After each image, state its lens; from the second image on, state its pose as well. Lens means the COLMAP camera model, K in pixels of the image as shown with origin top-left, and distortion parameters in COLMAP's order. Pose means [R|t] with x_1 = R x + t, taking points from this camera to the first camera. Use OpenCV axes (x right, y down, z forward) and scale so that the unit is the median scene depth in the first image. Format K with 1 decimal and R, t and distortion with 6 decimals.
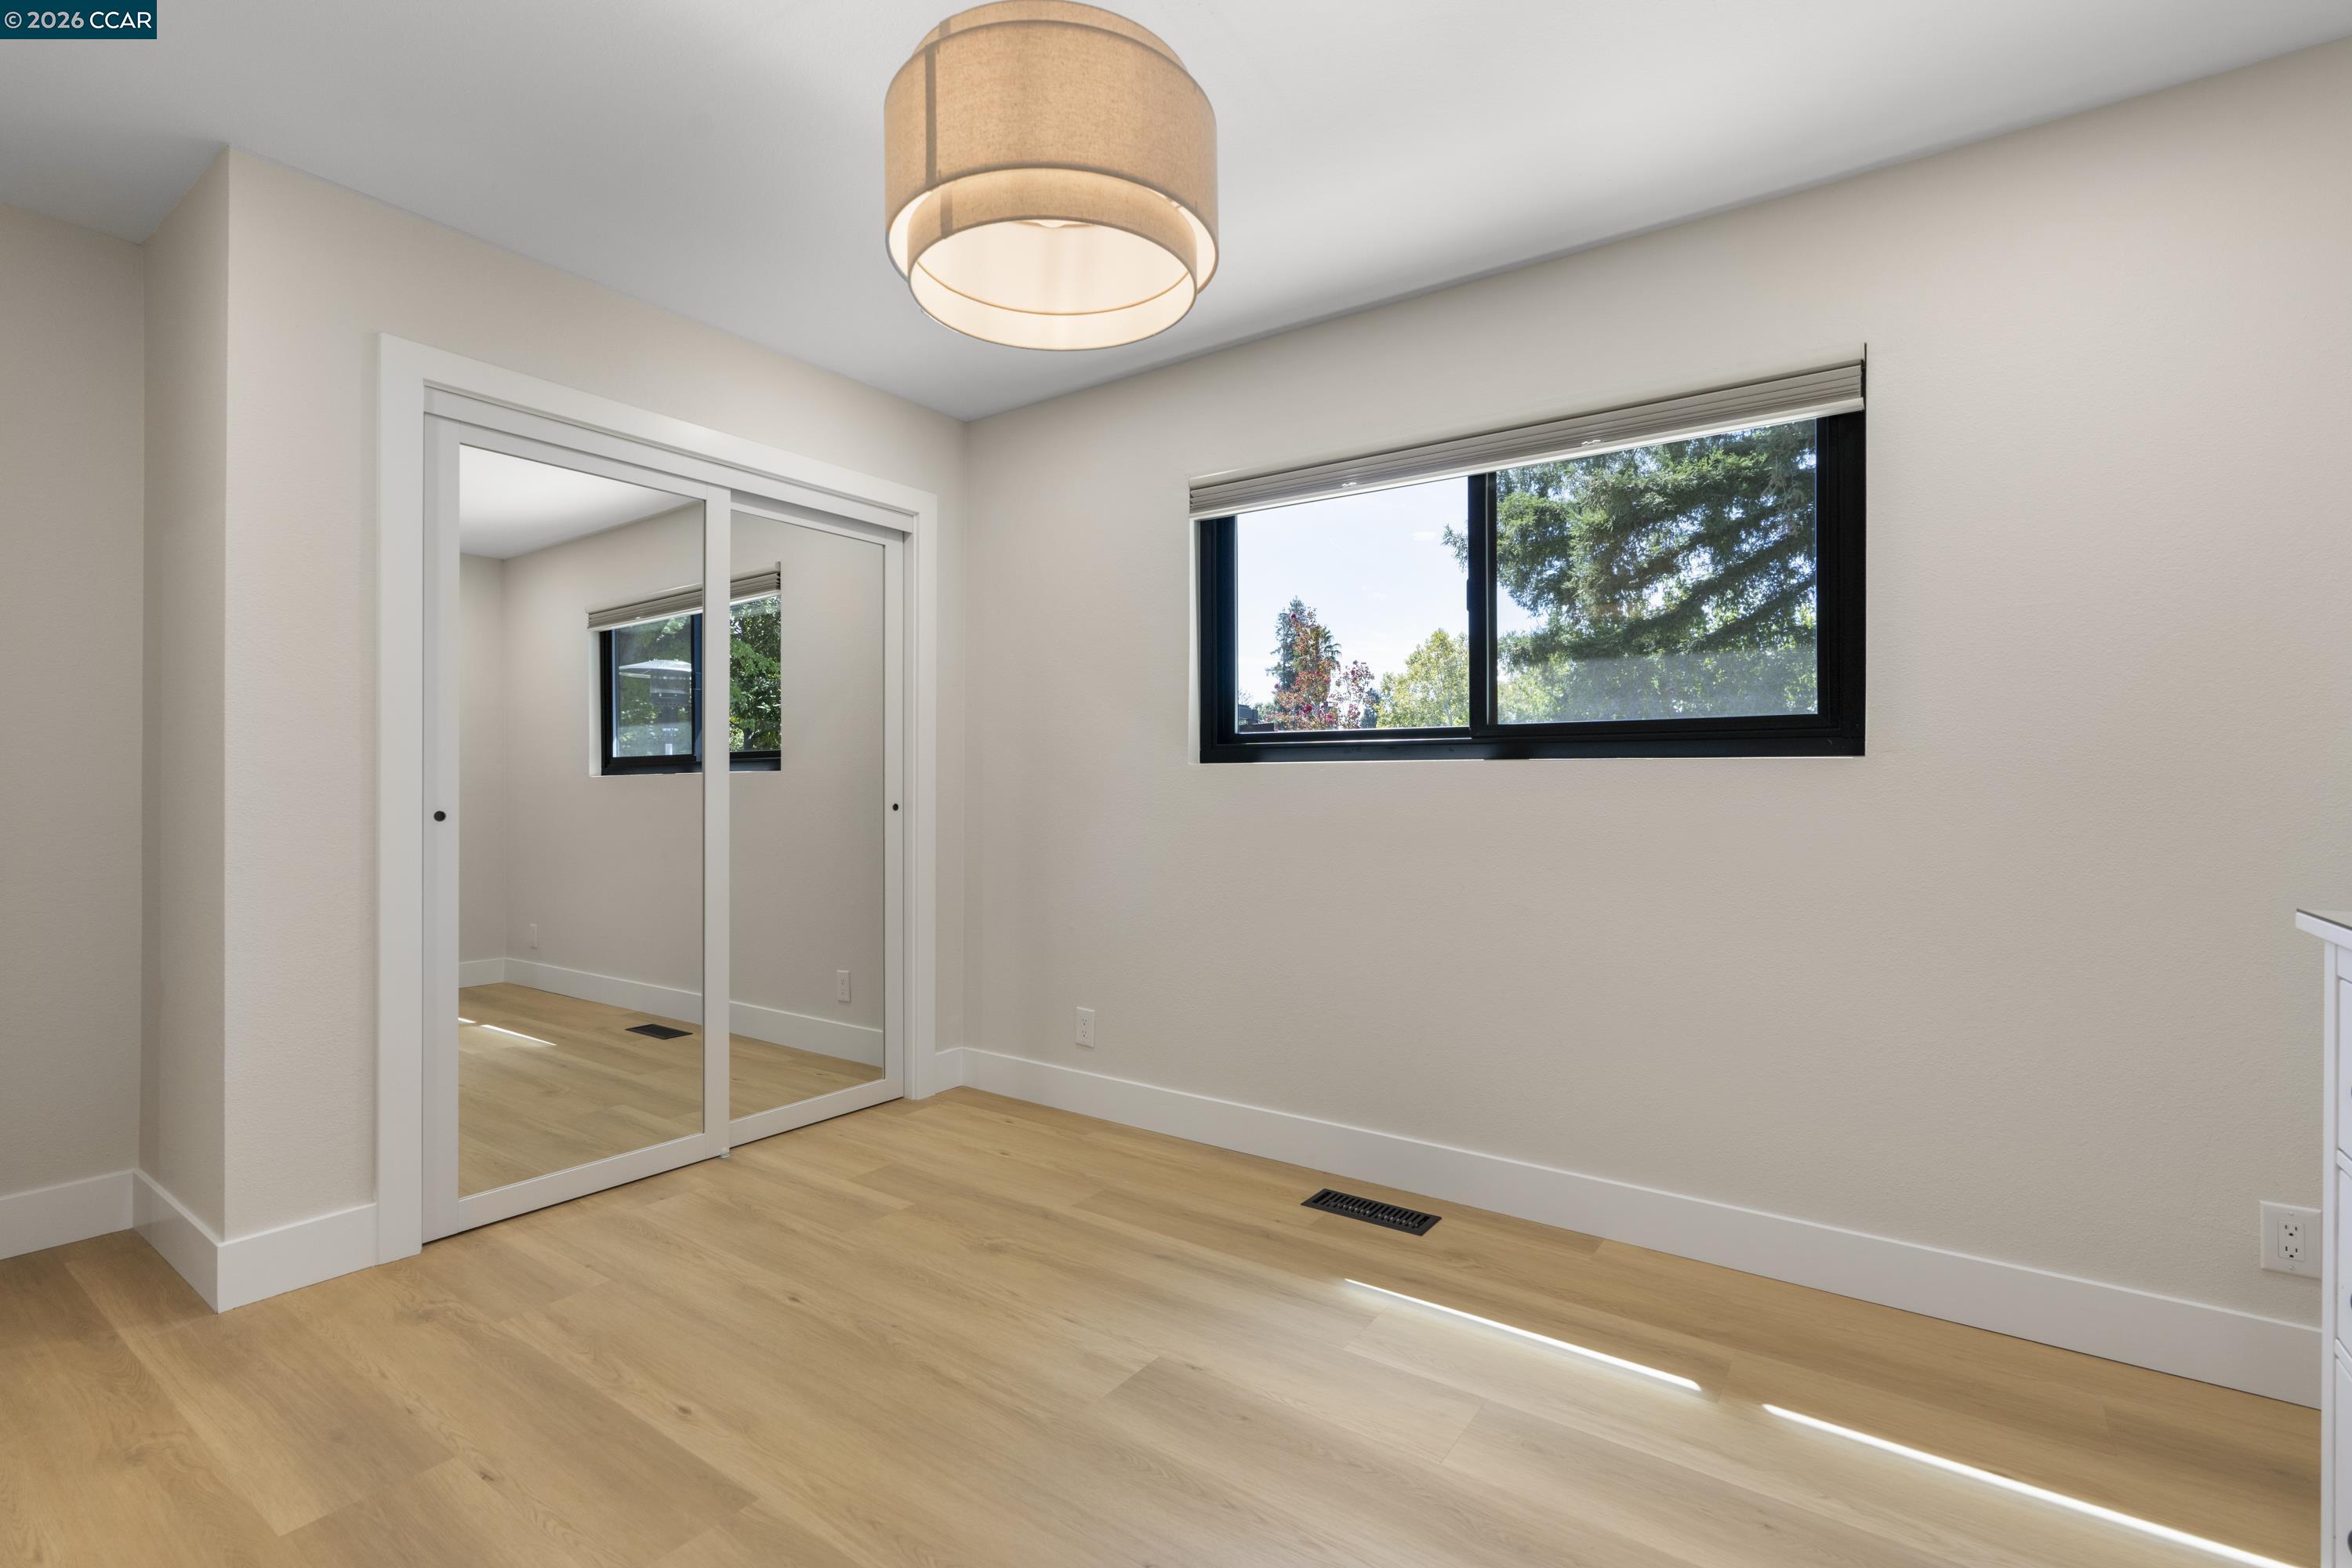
lens RADIAL K [[1055.3, 0, 1176.2], [0, 1055.3, 782.4], [0, 0, 1]] dist [-0.005195, 0.000663]
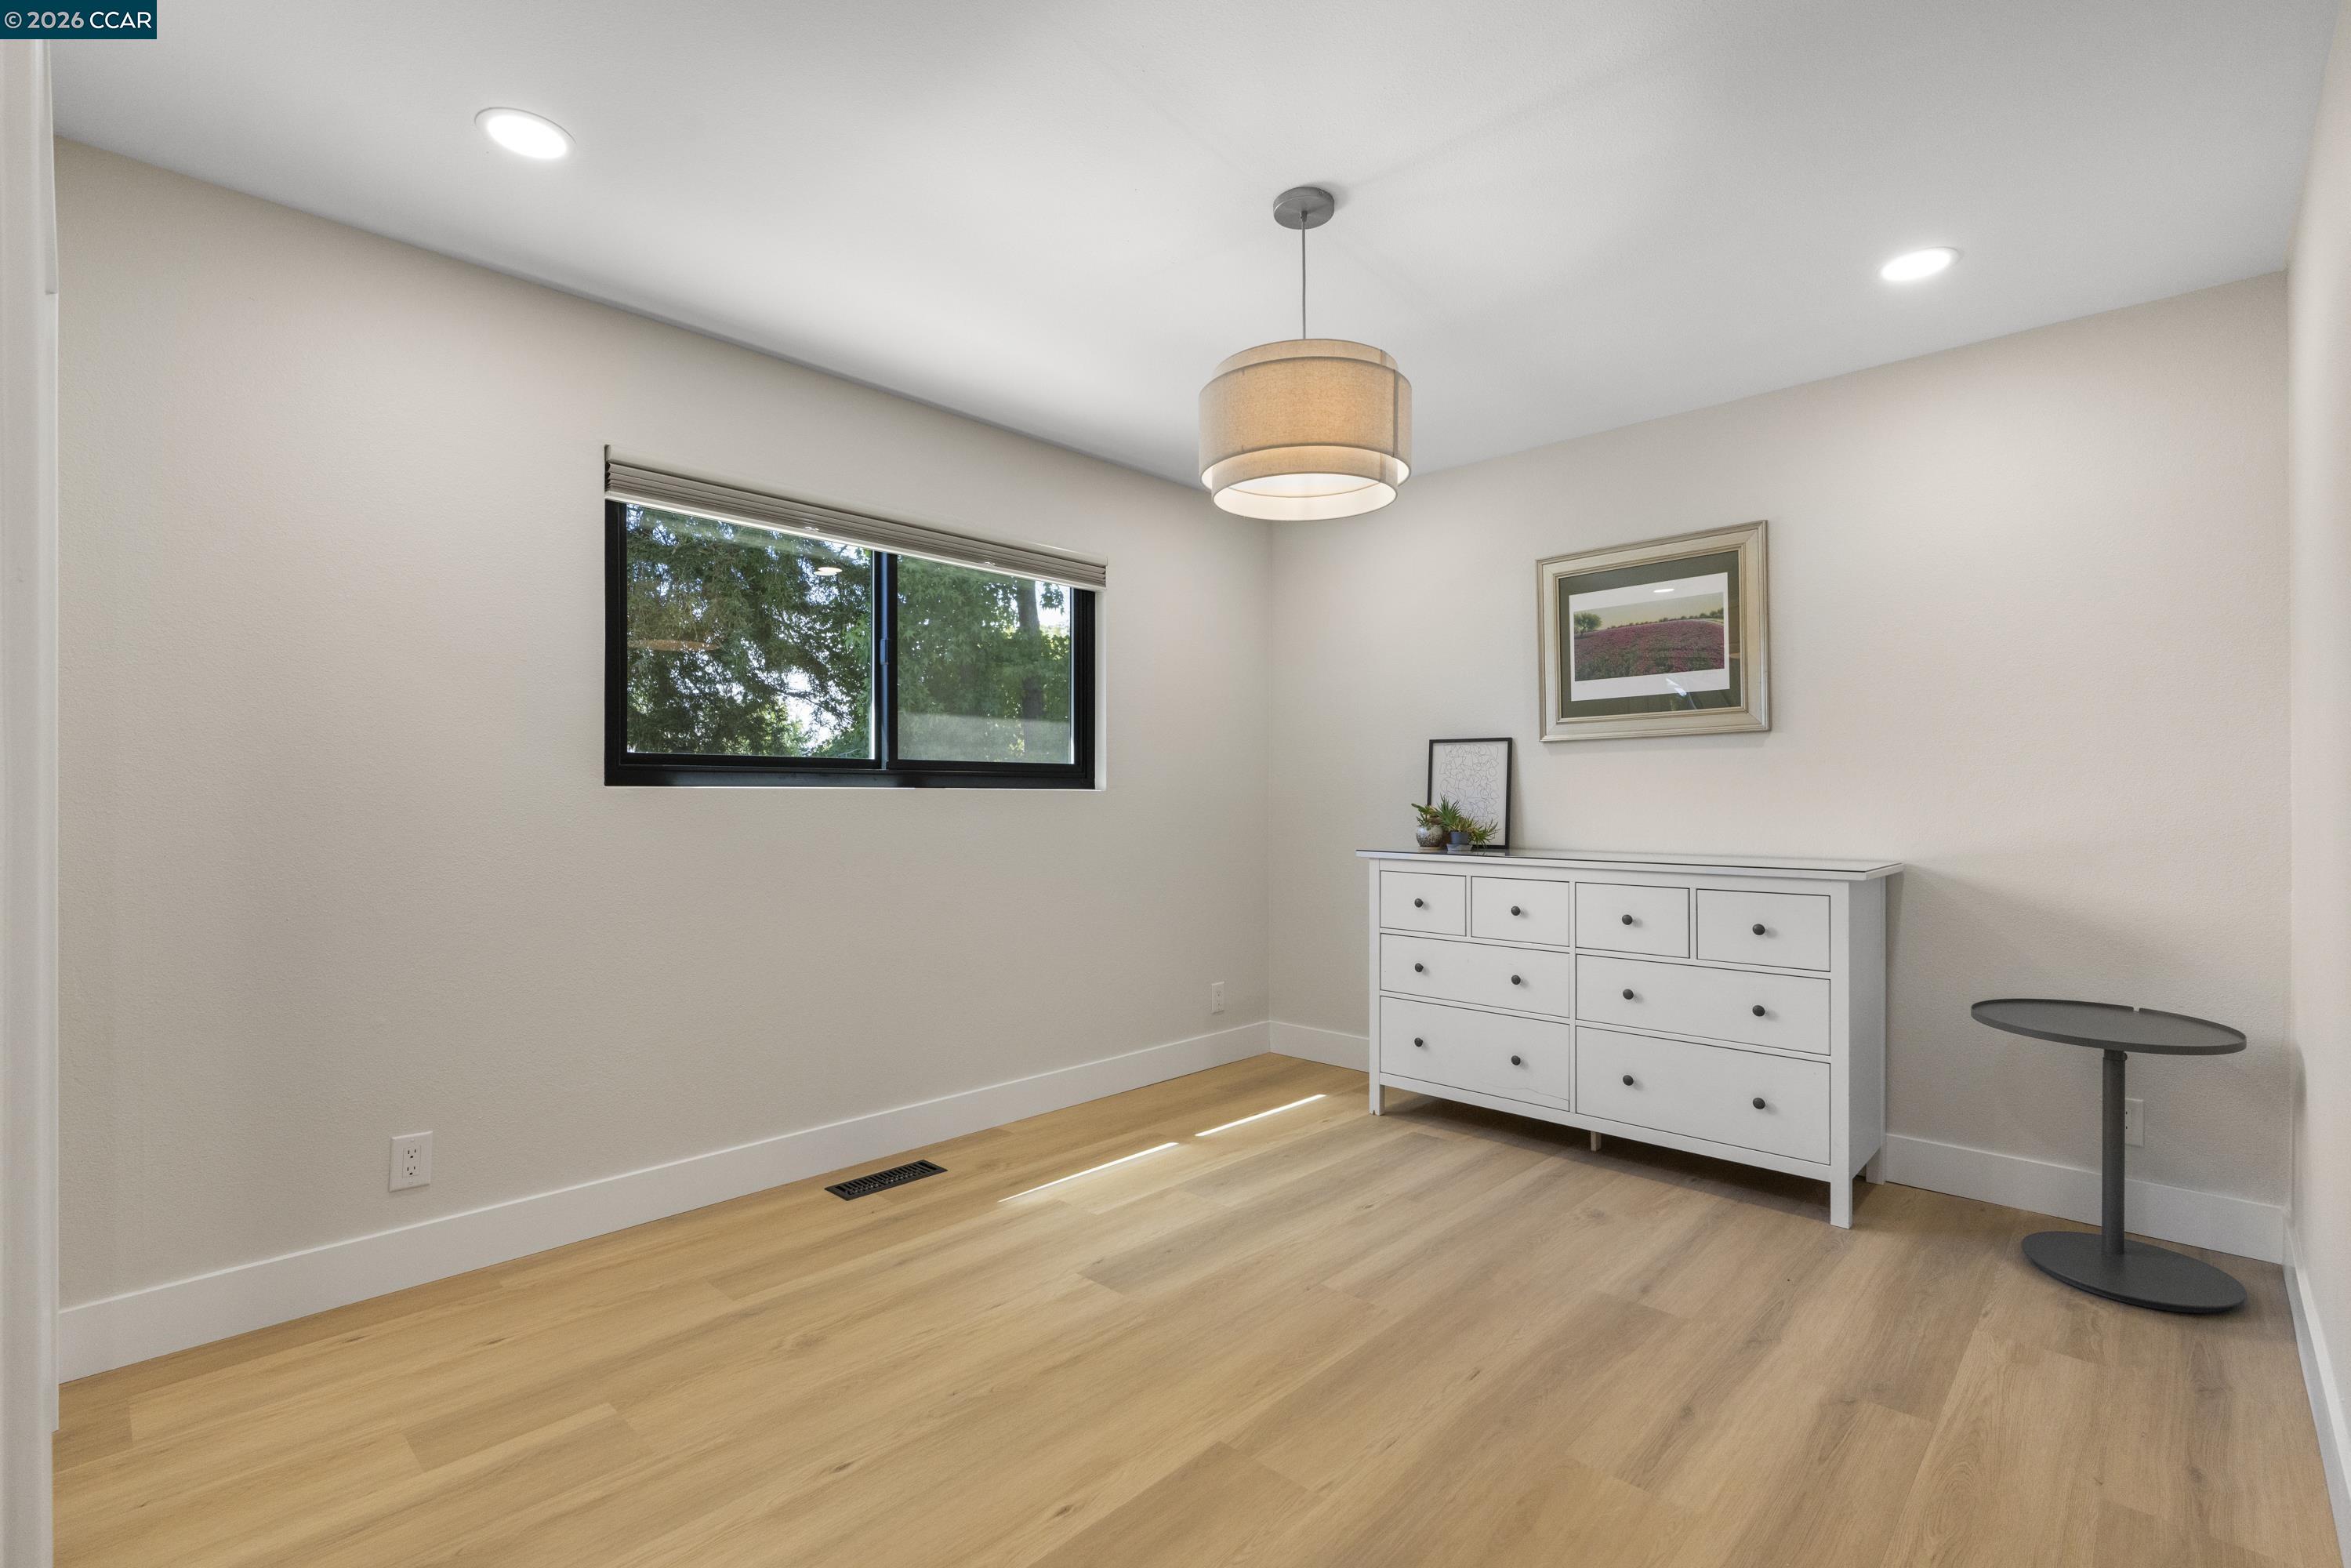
lens RADIAL K [[1054.9, 0, 1174.8], [0, 1054.9, 790.0], [0, 0, 1]] dist [-0.005195, 0.000663]
pose [[0.152963, 0.002550, 0.988229, -1.027266], [-0.001498, 0.999996, -0.002348, -0.019275], [-0.988231, -0.001122, 0.152966, 0.580725]]
